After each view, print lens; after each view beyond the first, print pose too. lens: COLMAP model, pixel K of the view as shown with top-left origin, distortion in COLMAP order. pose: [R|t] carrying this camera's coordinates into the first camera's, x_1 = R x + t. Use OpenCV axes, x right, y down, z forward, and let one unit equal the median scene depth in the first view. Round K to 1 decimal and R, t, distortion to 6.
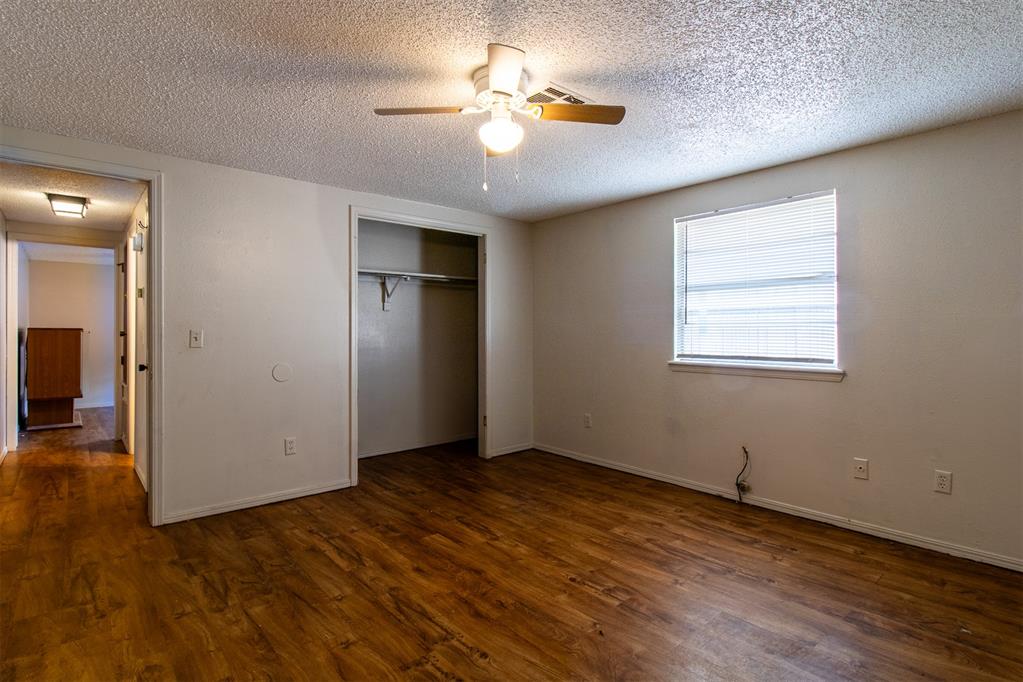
lens RADIAL K [[520.3, 0, 509.9], [0, 520.3, 336.2], [0, 0, 1]] dist [-0.003139, -0.000902]
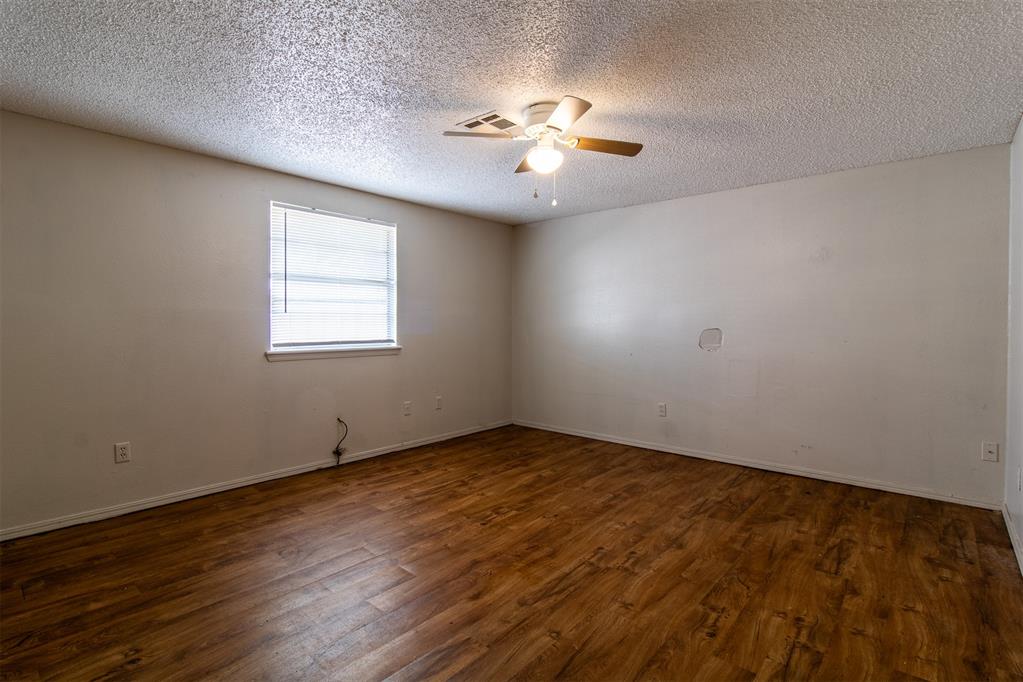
lens RADIAL K [[489.2, 0, 521.7], [0, 489.2, 340.8], [0, 0, 1]] dist [-0.002860, -0.000639]
pose [[-0.157381, -0.038691, 0.986780, -0.920921], [0.006105, 0.999175, 0.040150, -0.006522], [-0.987519, 0.012344, -0.157015, 0.991627]]
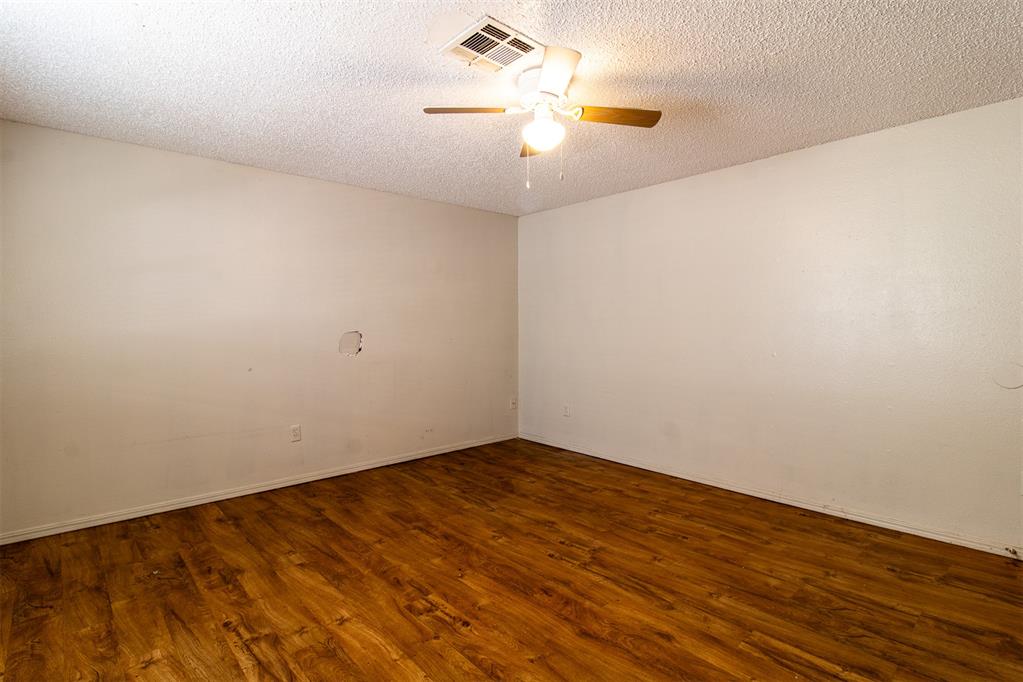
lens RADIAL K [[498.8, 0, 502.7], [0, 498.8, 321.4], [0, 0, 1]] dist [-0.002241, -0.001094]
pose [[-0.999971, 0.003939, -0.006557, 0.060242], [0.003925, 0.999990, 0.002224, -0.010407], [0.006566, 0.002198, -0.999976, 1.631056]]
